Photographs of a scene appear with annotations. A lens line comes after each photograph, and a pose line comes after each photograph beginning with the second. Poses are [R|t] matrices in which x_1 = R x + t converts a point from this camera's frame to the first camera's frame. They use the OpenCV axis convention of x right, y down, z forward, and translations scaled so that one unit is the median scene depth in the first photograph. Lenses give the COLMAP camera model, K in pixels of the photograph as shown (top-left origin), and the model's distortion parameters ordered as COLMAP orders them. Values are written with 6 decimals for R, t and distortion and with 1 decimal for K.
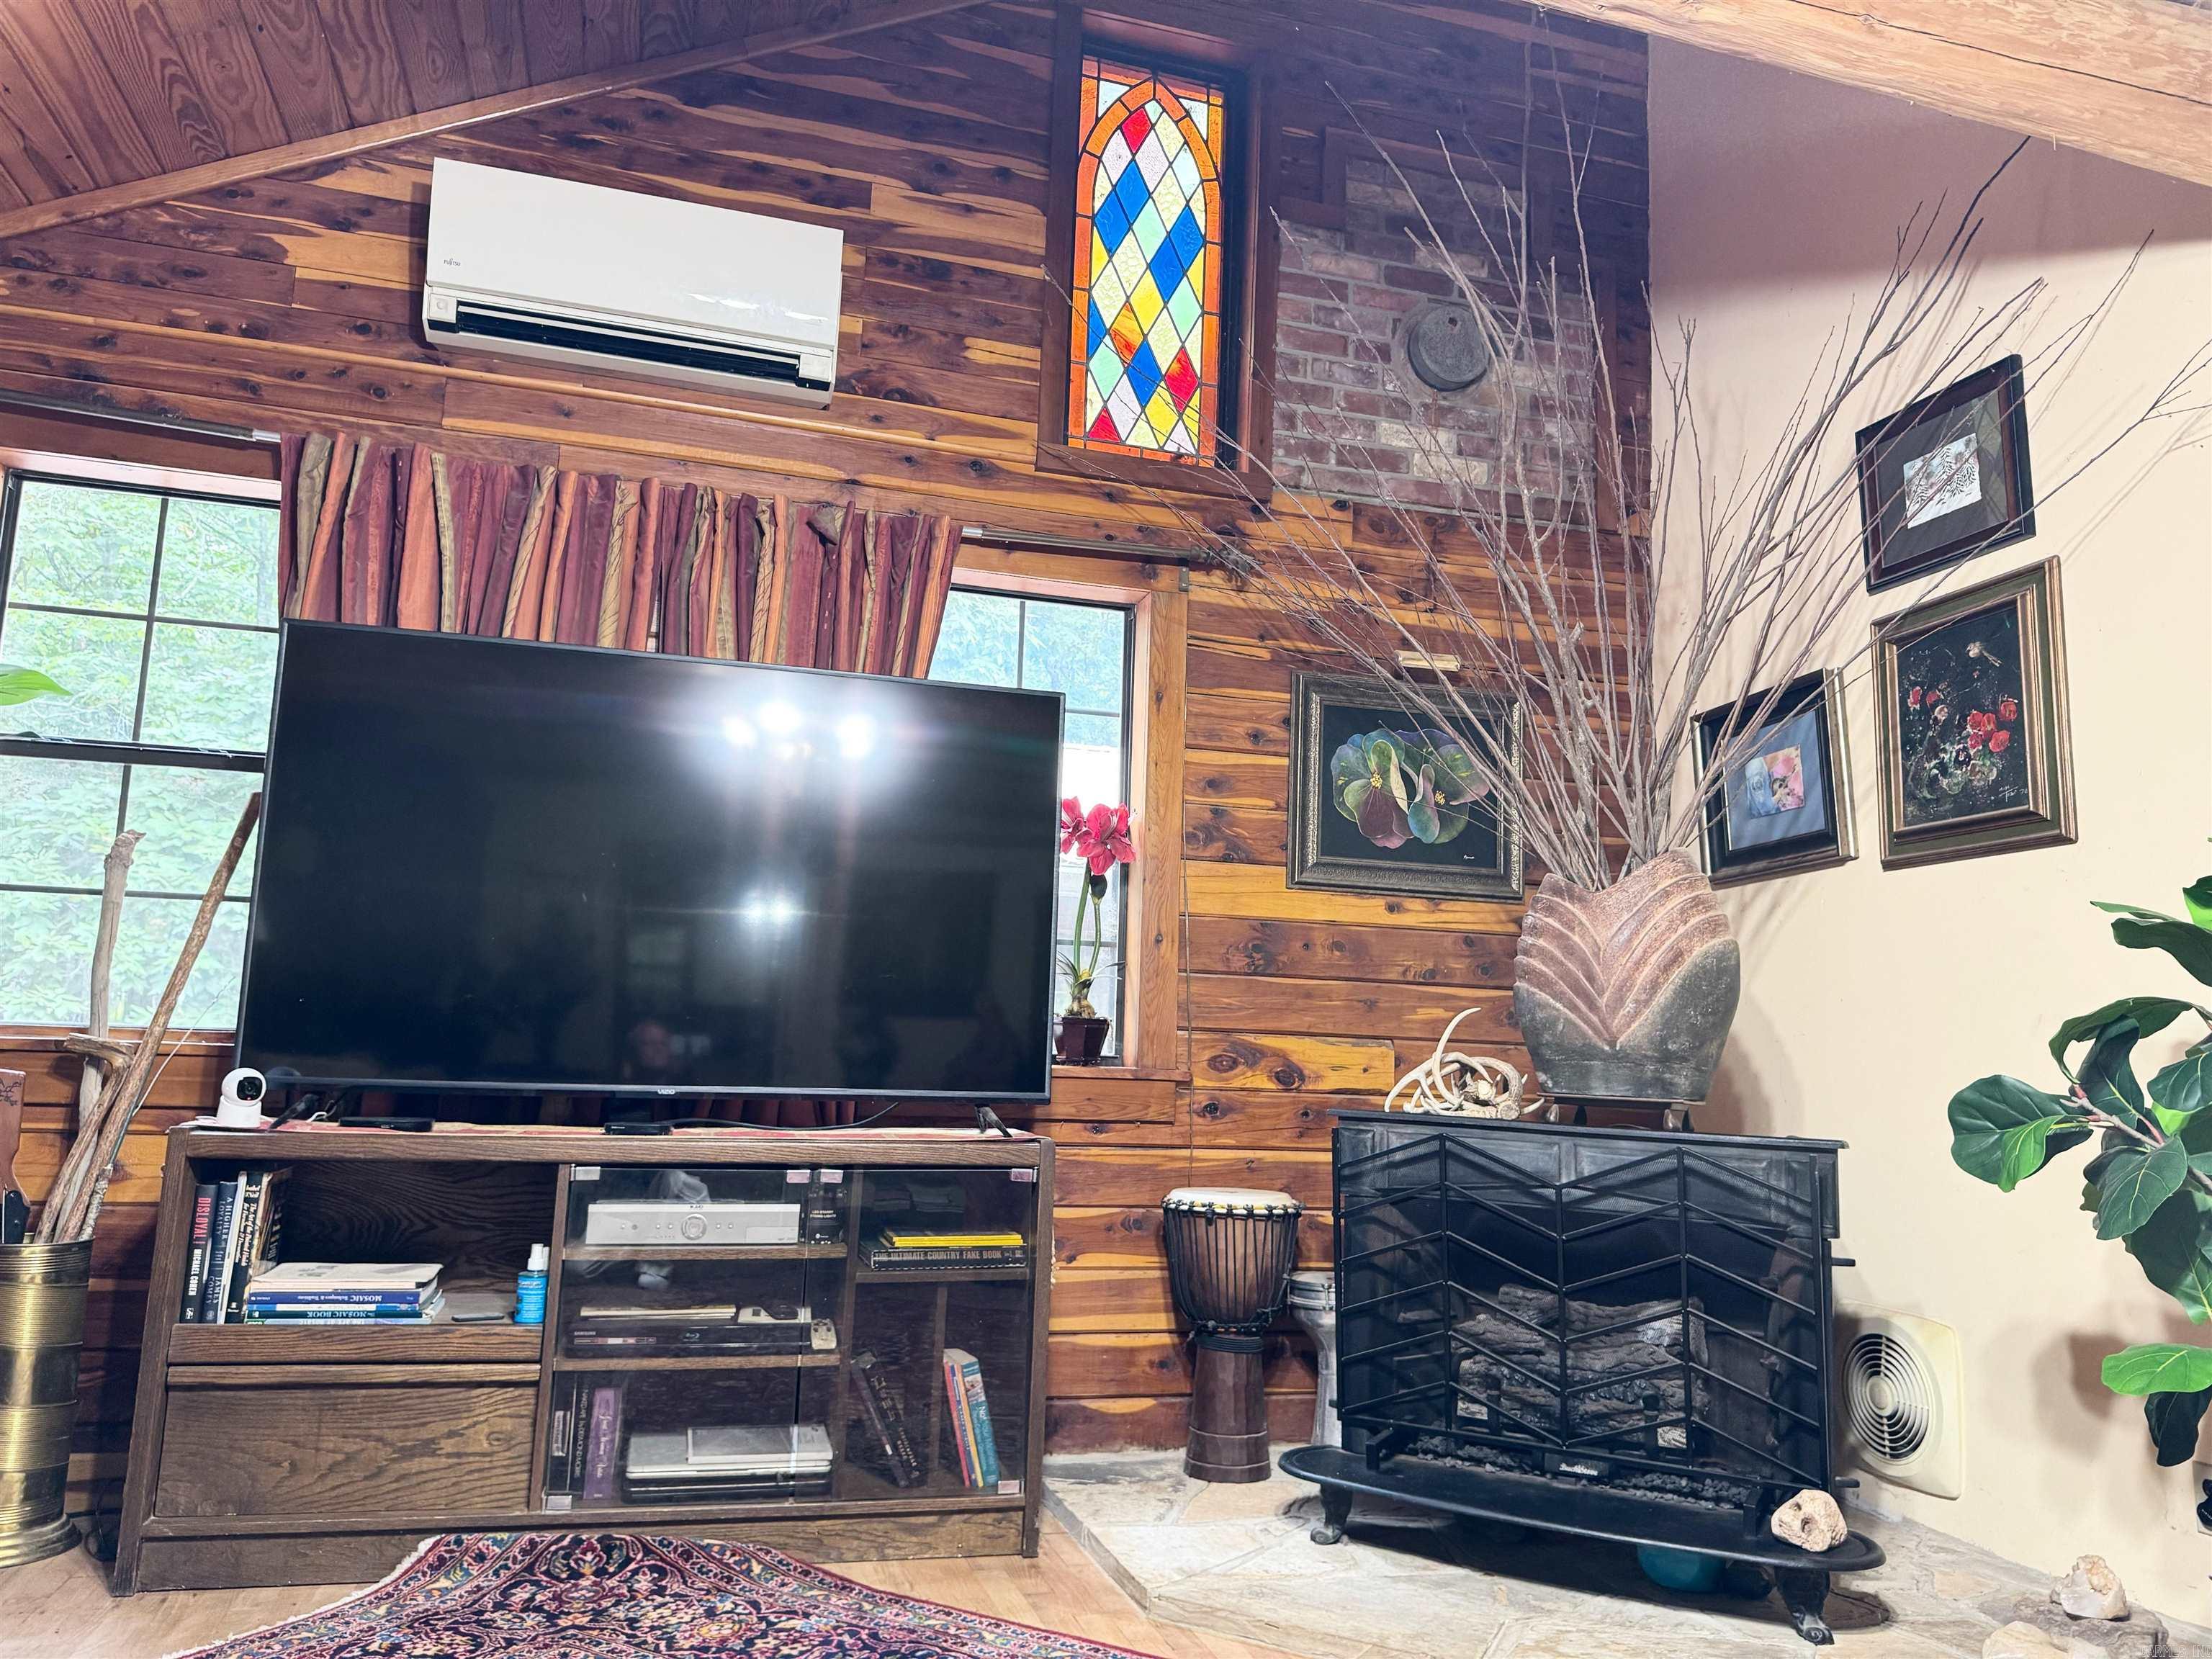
lens RADIAL K [[1600.5, 0, 1088.3], [0, 1600.5, 830.5], [0, 0, 1]] dist [0.053760, -0.040559]
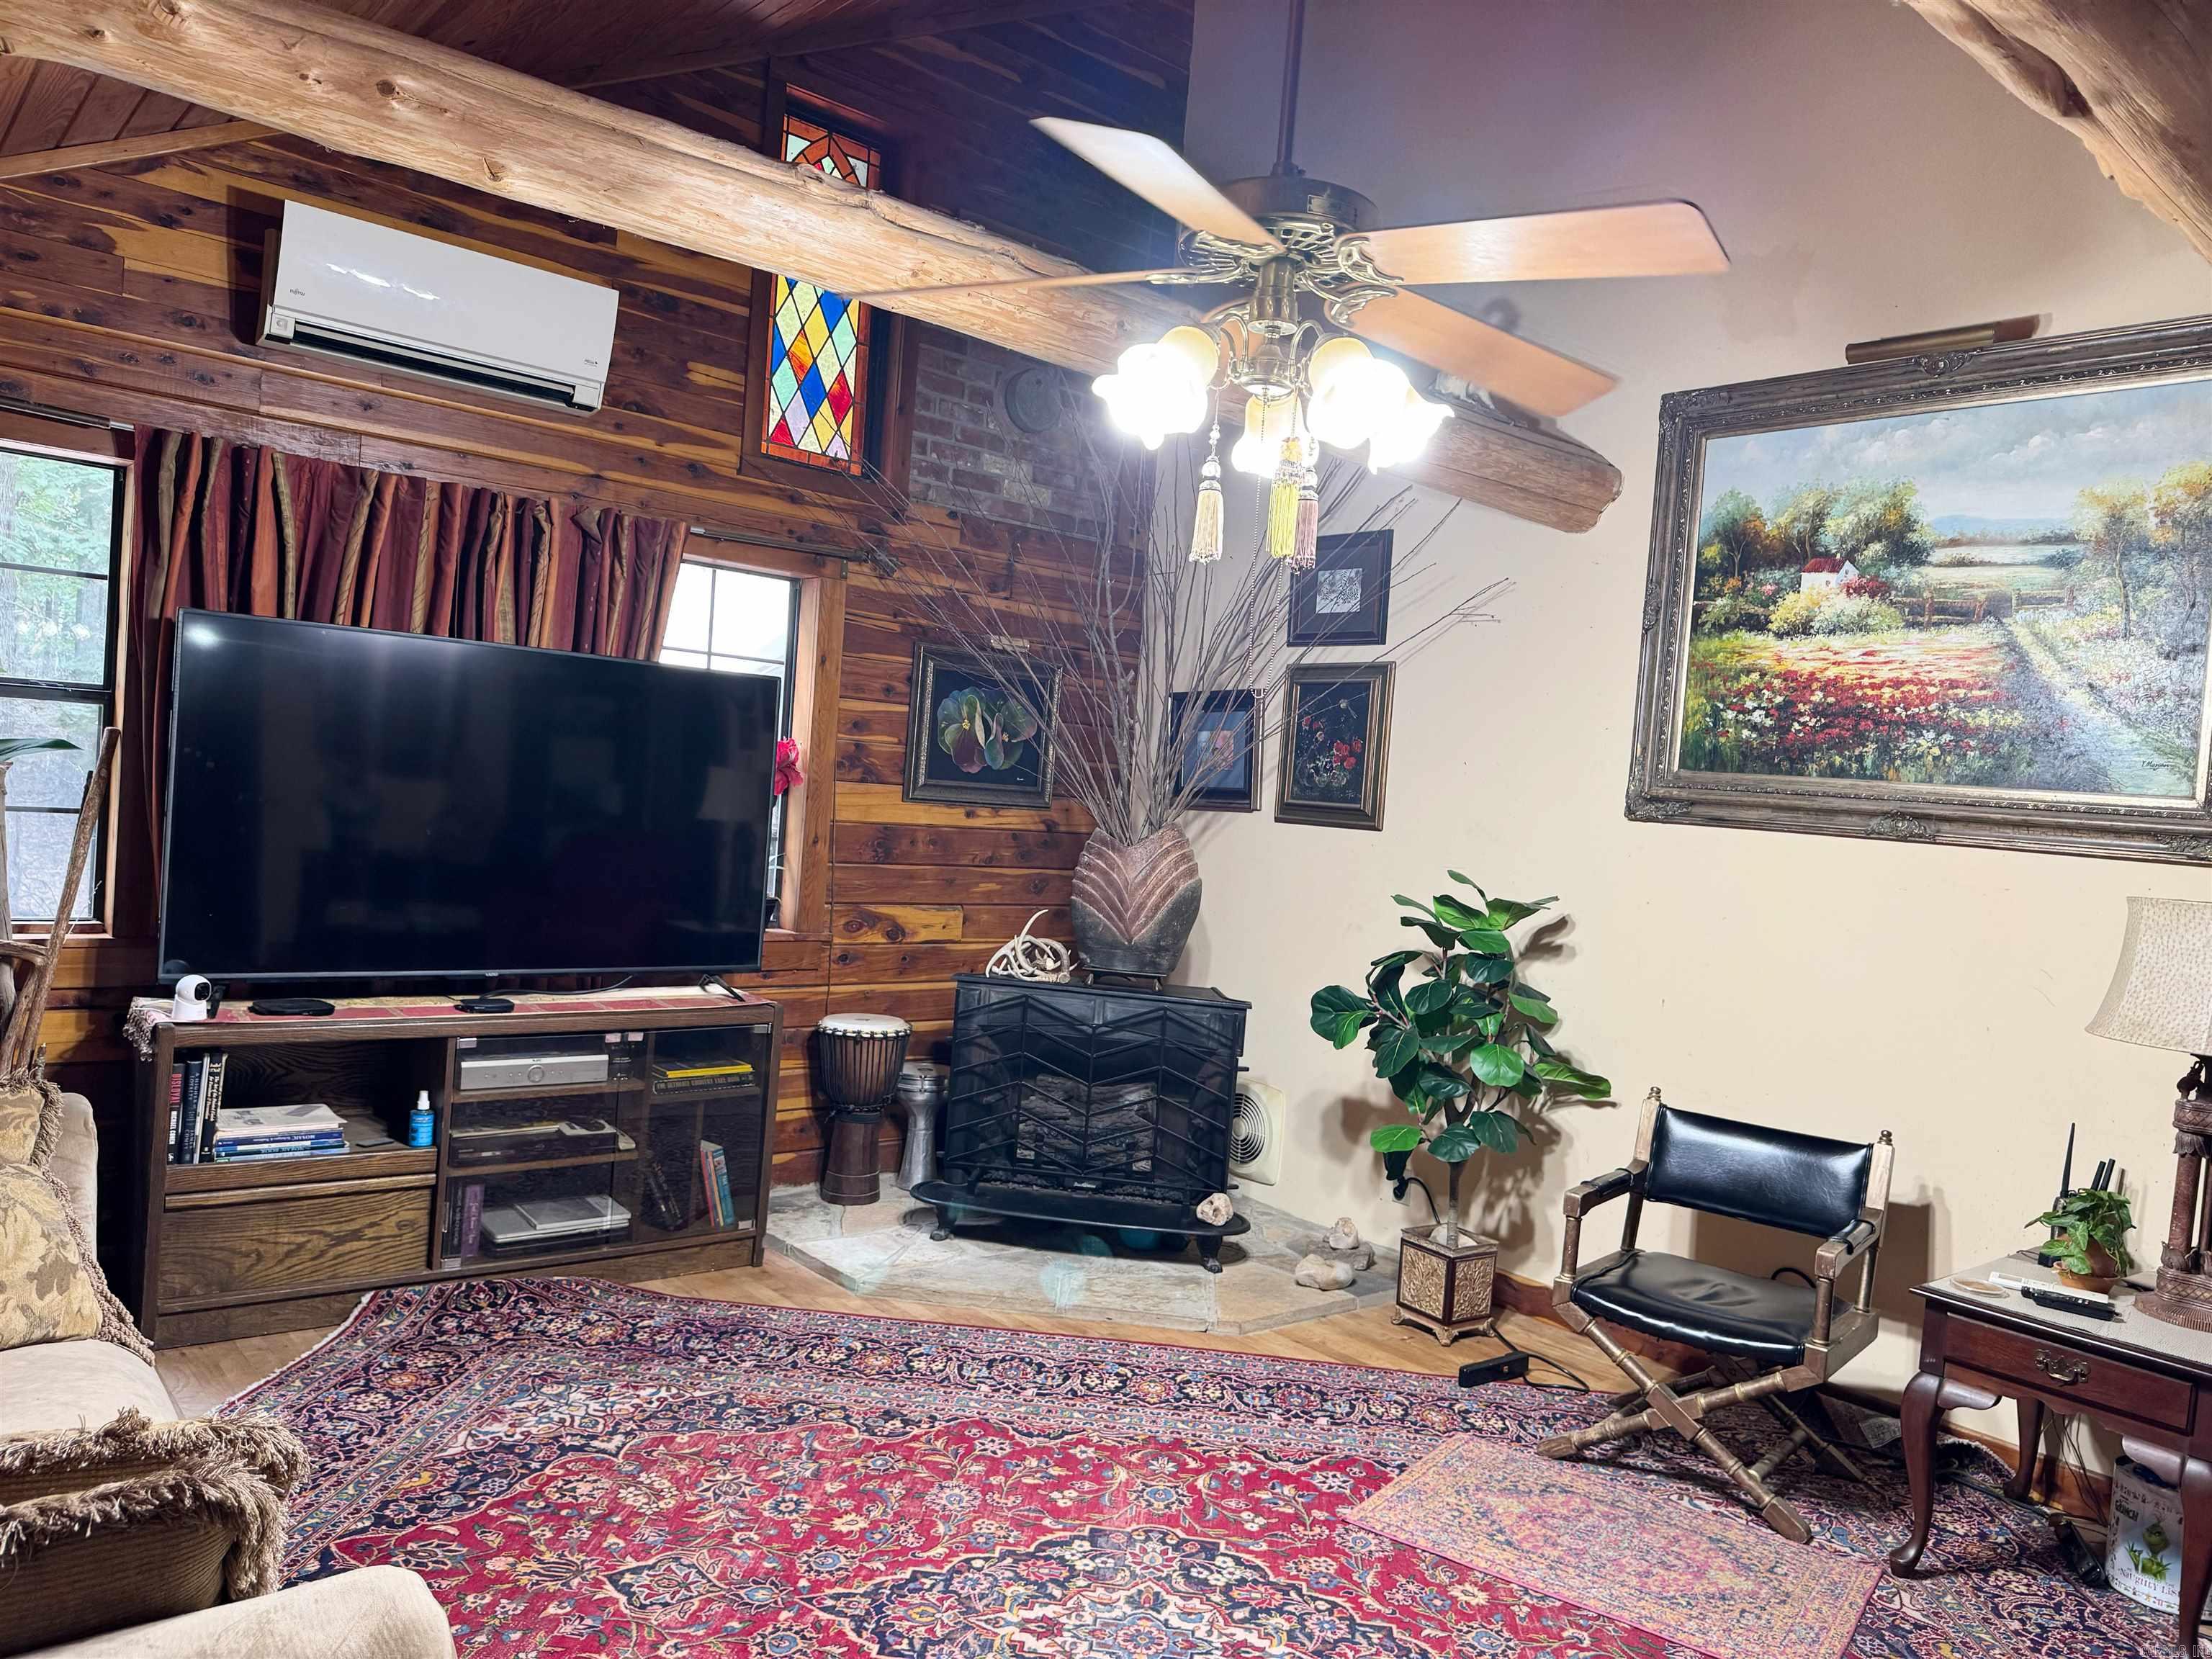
lens RADIAL K [[1600.5, 0, 1123.3], [0, 1600.5, 828.6], [0, 0, 1]] dist [0.053760, -0.040559]
pose [[0.907041, 0.024551, 0.420326, -0.354314], [-0.108067, 0.978431, 0.176053, -0.255415], [-0.406937, -0.205111, 0.890130, -0.407900]]
